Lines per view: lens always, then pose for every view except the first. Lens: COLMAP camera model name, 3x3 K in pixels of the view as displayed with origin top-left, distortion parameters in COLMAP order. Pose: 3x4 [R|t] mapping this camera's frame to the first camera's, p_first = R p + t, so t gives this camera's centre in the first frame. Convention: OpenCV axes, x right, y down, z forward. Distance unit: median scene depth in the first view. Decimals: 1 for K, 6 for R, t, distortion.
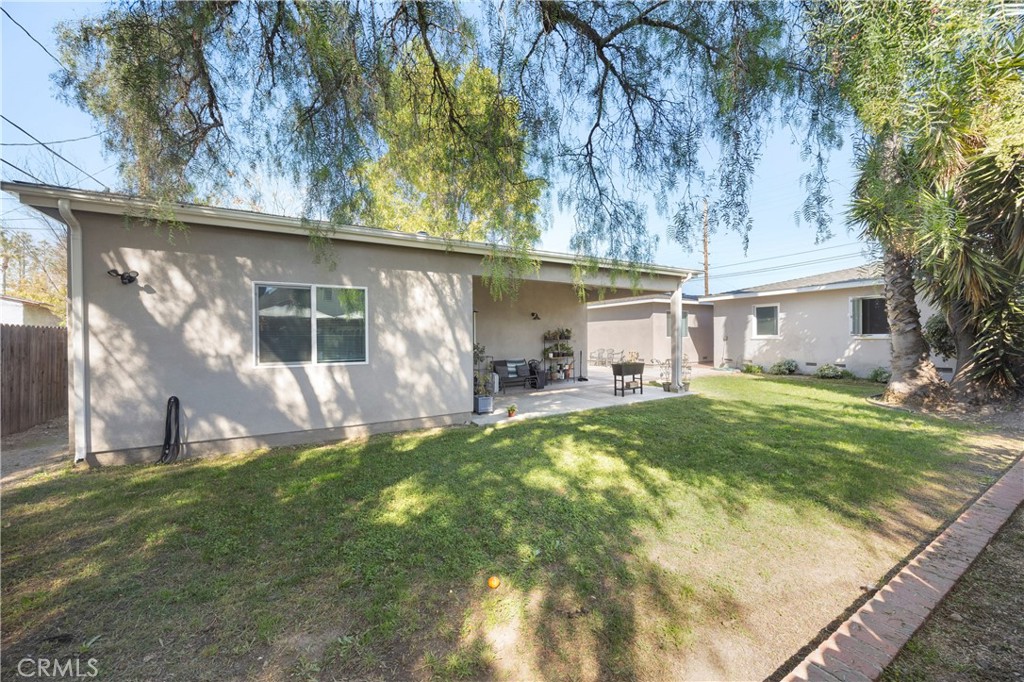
lens RADIAL K [[373.1, 0, 512.0], [0, 373.1, 341.0], [0, 0, 1]] dist [-0.000332, -0.000071]
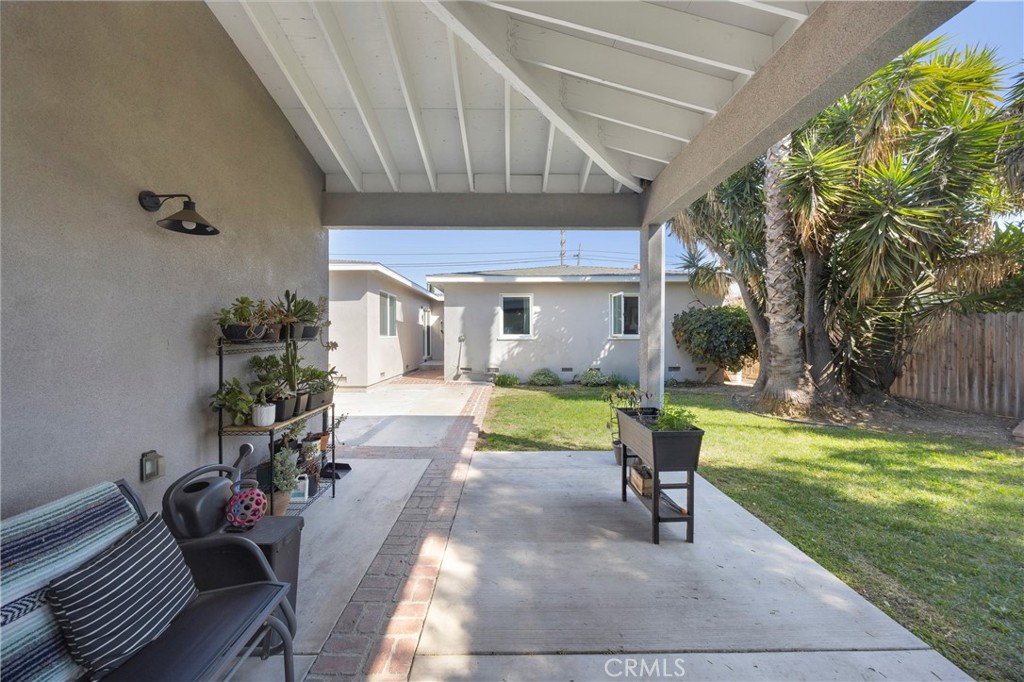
lens RADIAL K [[391.8, 0, 512.0], [0, 391.8, 341.0], [0, 0, 1]] dist [0.000416, 0.000005]
pose [[0.492020, -0.001548, 0.870582, -0.023244], [0.000256, 0.999999, 0.001634, -0.003368], [-0.870584, -0.000581, 0.492020, 0.645087]]
